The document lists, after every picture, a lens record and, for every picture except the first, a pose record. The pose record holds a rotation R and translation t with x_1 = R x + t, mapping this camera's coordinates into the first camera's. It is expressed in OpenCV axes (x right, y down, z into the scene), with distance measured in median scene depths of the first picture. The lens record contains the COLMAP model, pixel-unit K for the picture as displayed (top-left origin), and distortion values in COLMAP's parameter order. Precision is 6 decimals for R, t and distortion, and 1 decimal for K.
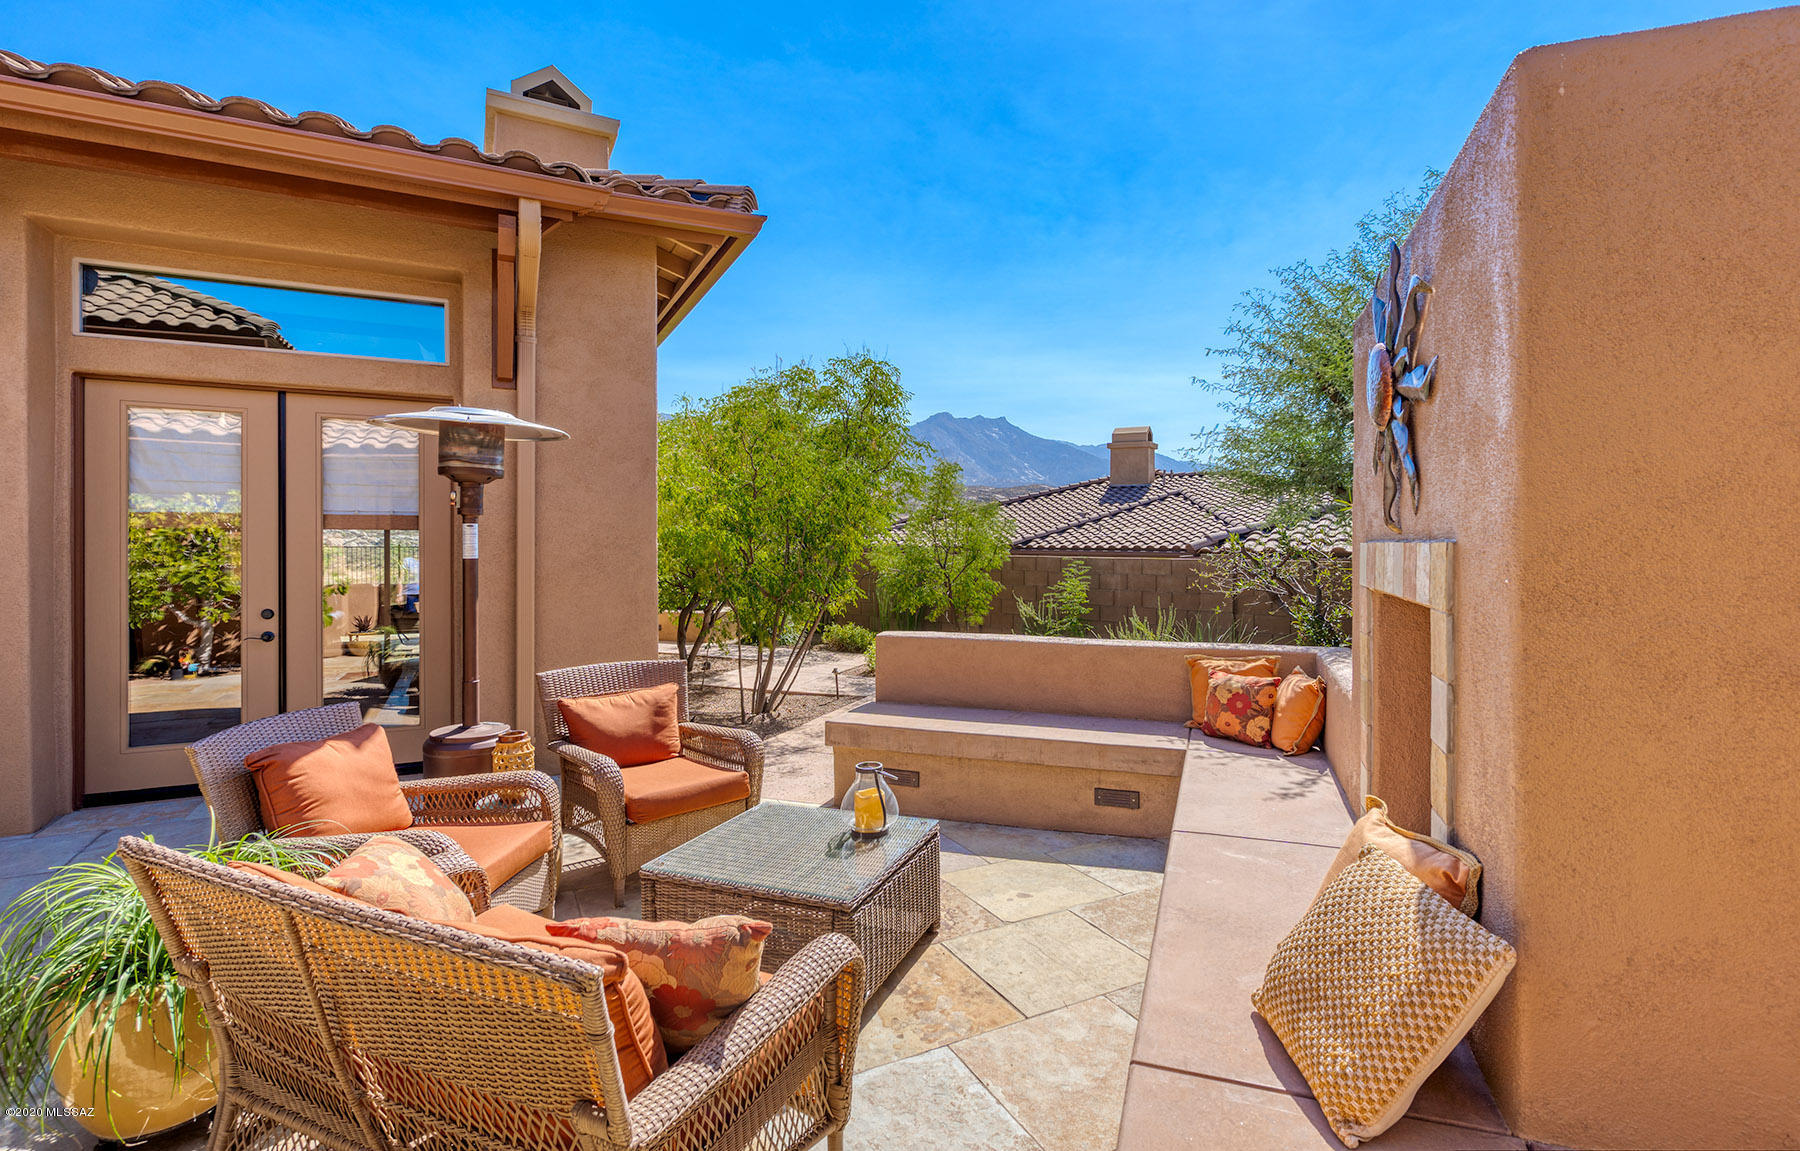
lens RADIAL K [[843.2, 0, 935.4], [0, 843.2, 550.1], [0, 0, 1]] dist [-0.019412, 0.000179]
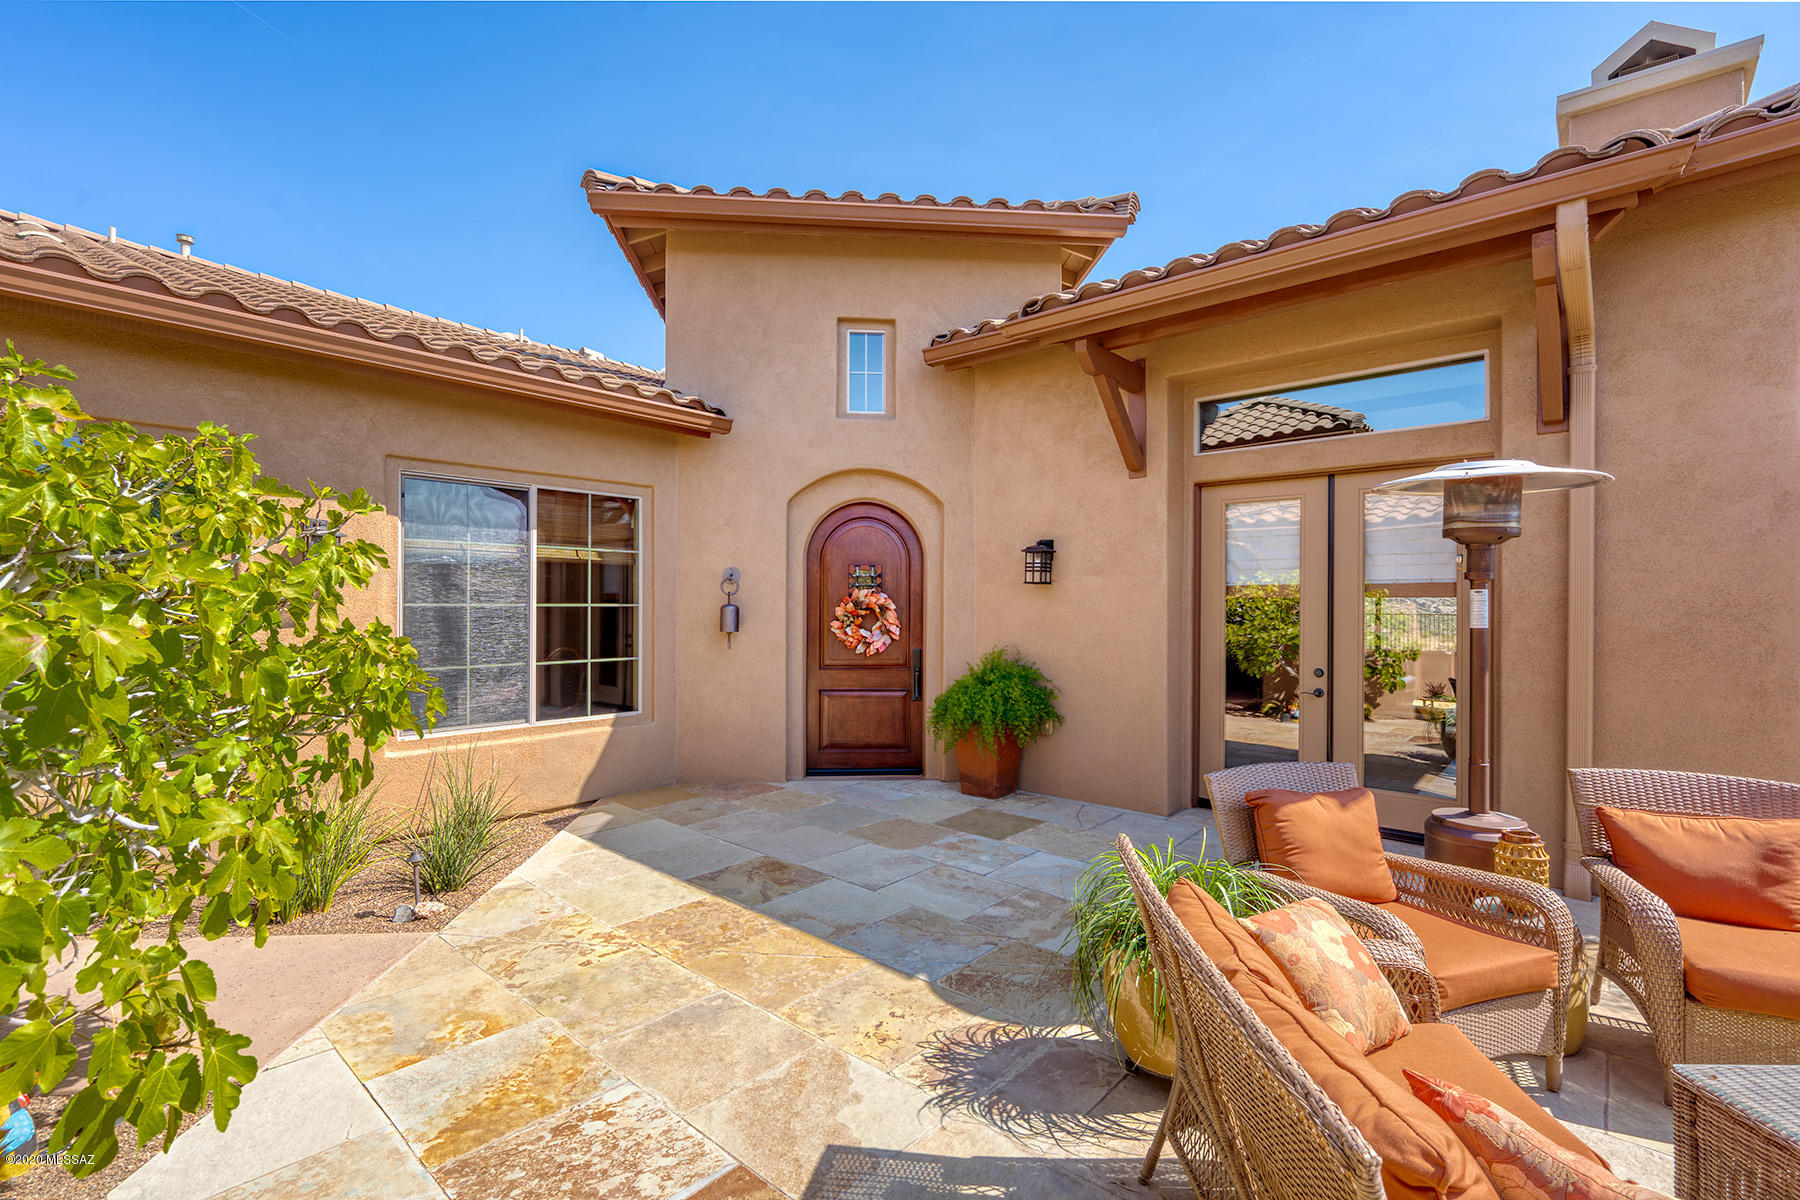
lens RADIAL K [[817.2, 0, 903.8], [0, 817.2, 605.4], [0, 0, 1]] dist [-0.003962, 0.000827]
pose [[0.347314, -0.002464, -0.937746, 0.047802], [-0.011647, 0.999908, -0.006941, -0.000843], [0.937676, 0.013333, 0.347254, 0.093799]]
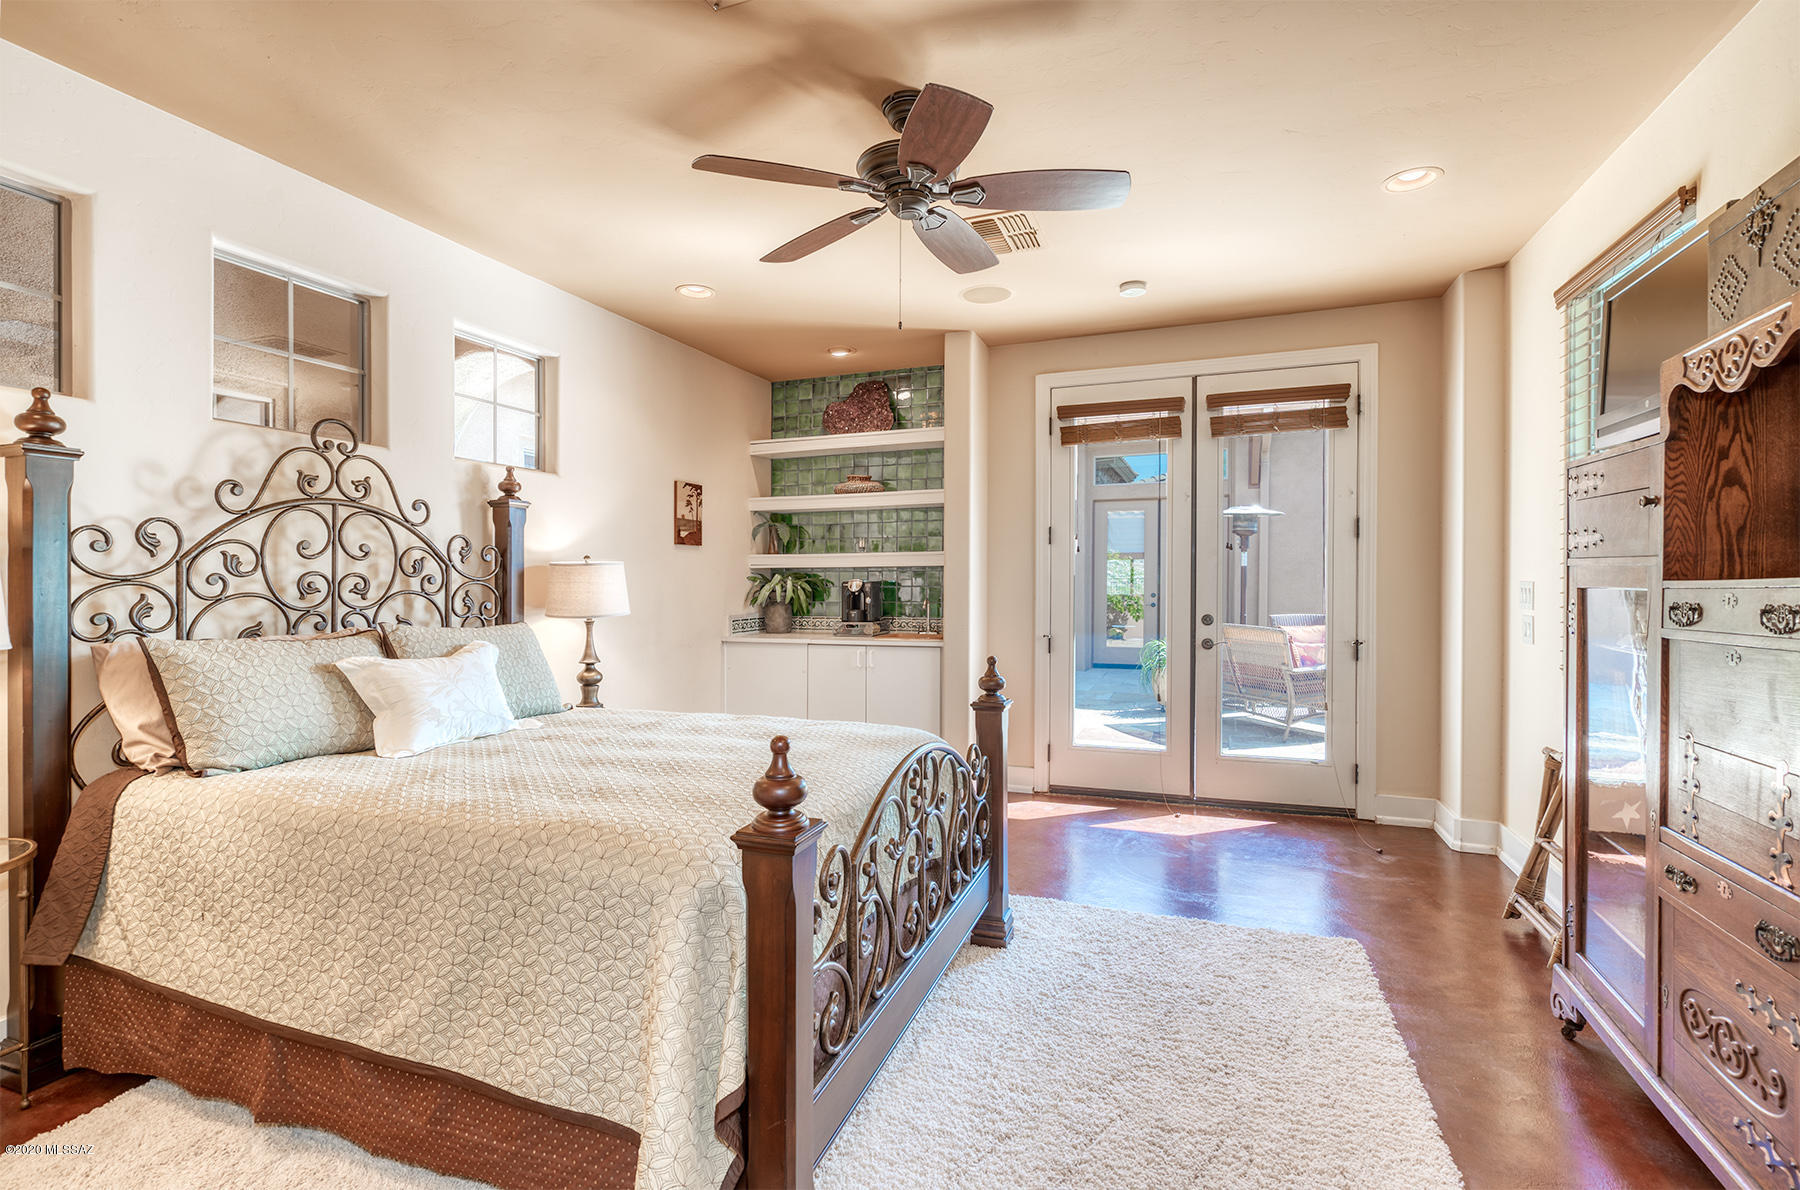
lens RADIAL K [[817.2, 0, 899.3], [0, 817.2, 590.6], [0, 0, 1]] dist [-0.003962, 0.000827]
pose [[0.652696, 0.002470, -0.757616, 0.512986], [0.003322, 0.999976, 0.006123, 0.053142], [0.757613, -0.006513, 0.652672, -1.138446]]
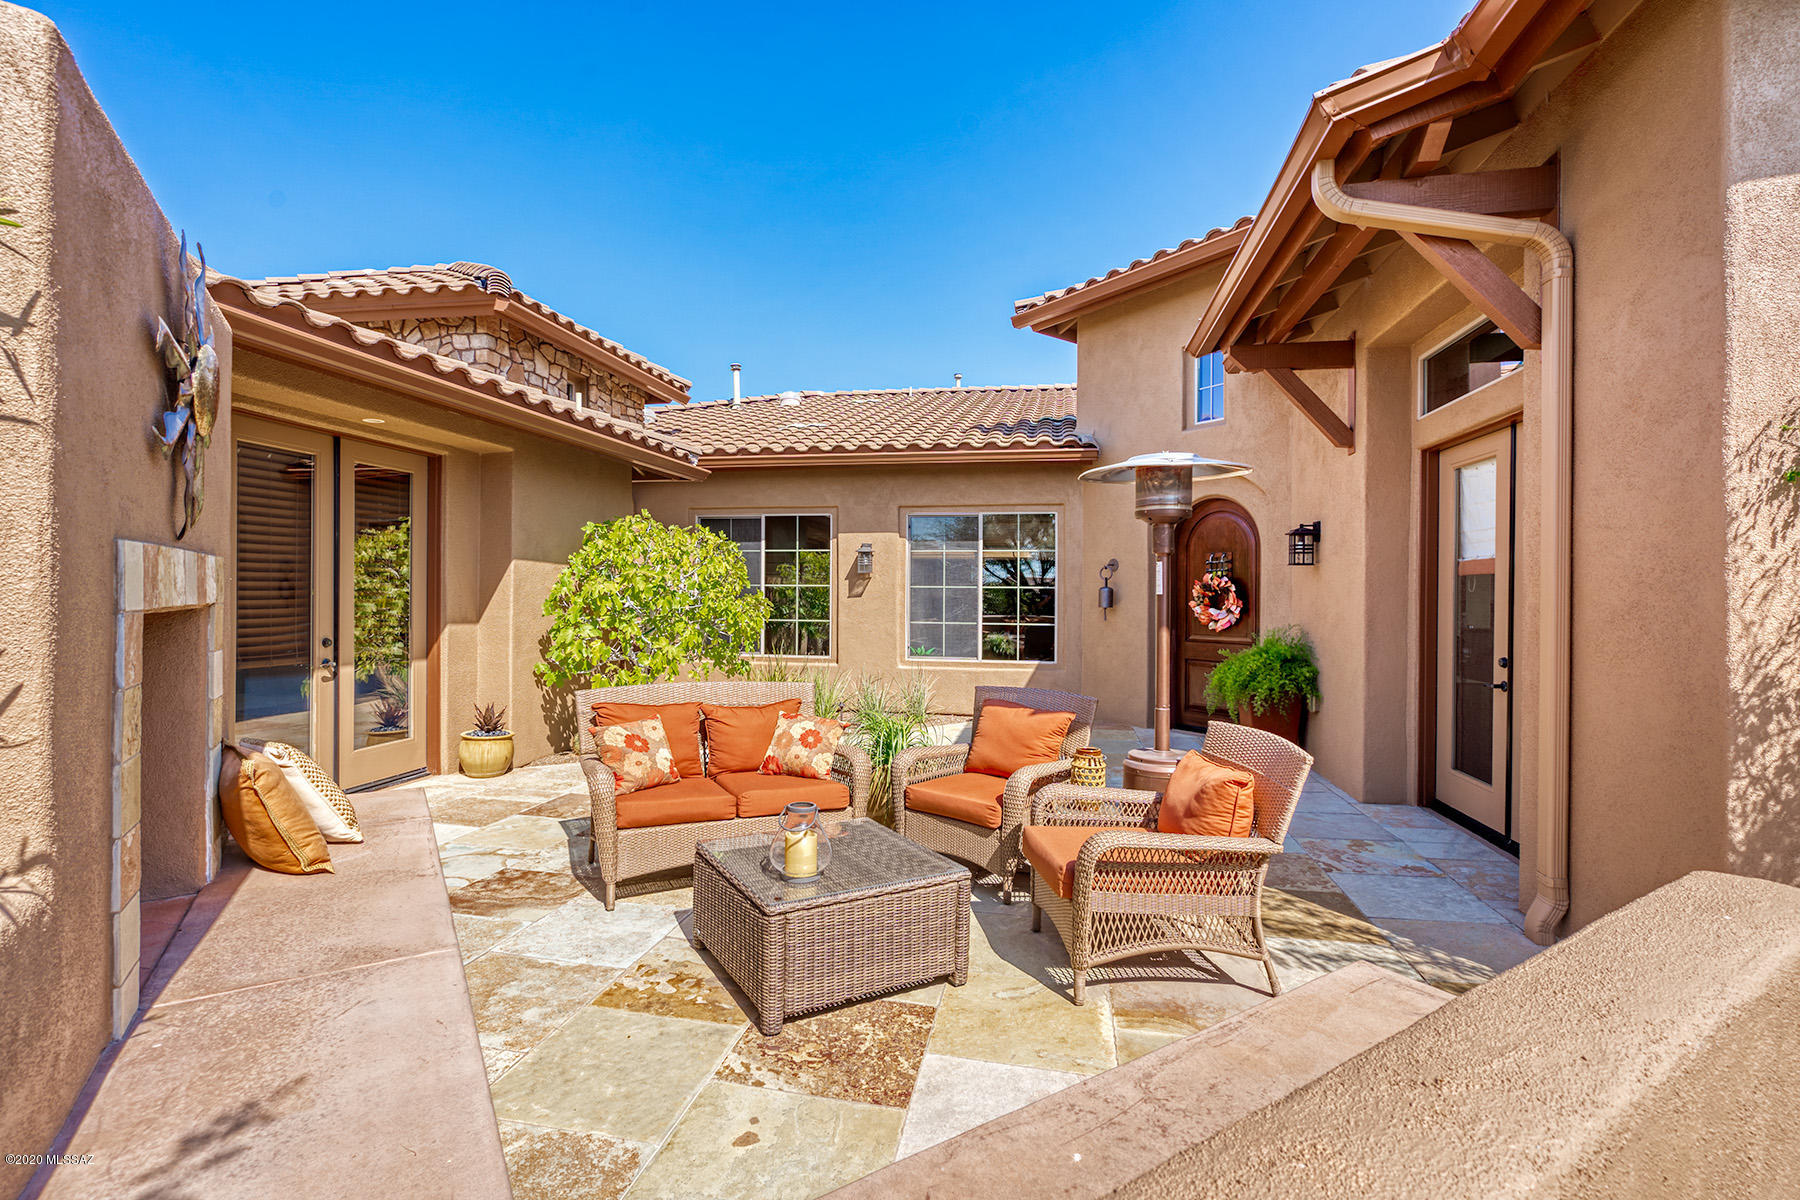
lens RADIAL K [[817.2, 0, 891.2], [0, 817.2, 605.6], [0, 0, 1]] dist [-0.003962, 0.000827]
pose [[-0.638195, 0.000668, -0.769875, 0.395860], [-0.020806, 0.999619, 0.018114, 0.010416], [0.769594, 0.027578, -0.637938, 1.163181]]
